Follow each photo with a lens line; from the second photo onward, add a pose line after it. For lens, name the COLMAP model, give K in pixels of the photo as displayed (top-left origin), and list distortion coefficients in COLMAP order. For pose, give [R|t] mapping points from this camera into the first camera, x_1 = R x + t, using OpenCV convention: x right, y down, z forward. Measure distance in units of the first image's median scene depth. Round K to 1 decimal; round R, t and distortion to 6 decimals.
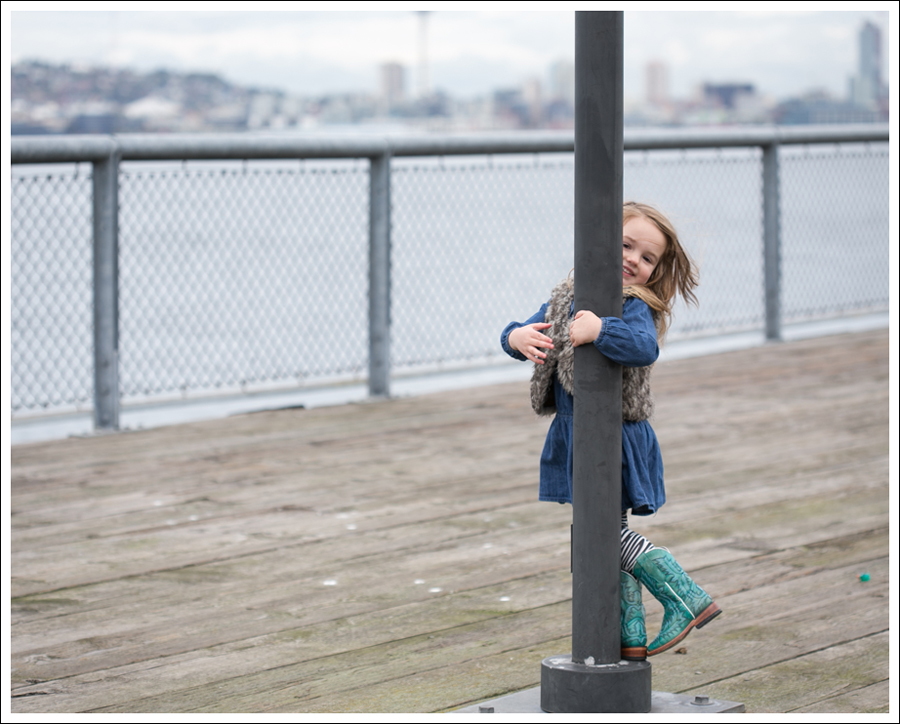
lens RADIAL K [[3009.4, 0, 450.0], [0, 3009.4, 362.0], [0, 0, 1]] dist [-0.140400, 0.139503]
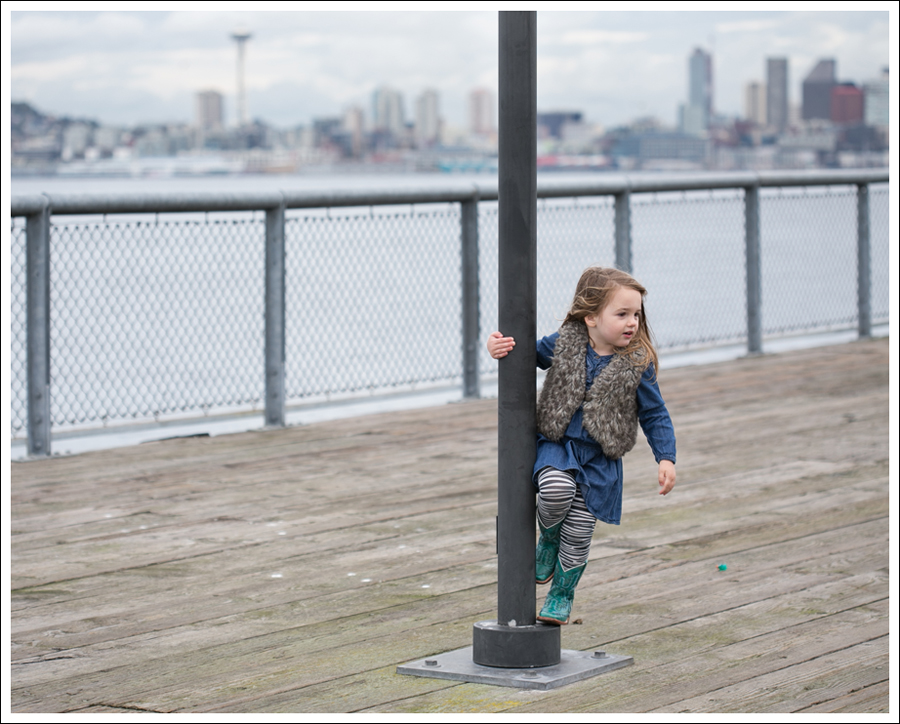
lens RADIAL K [[3119.0, 0, 450.0], [0, 3119.0, 362.0], [0, 0, 1]] dist [-0.134277, -0.281447]
pose [[0.998274, -0.005757, 0.058451, -0.038685], [0.006475, 0.999906, -0.012097, 0.003615], [-0.058375, 0.012454, 0.998217, -0.214939]]
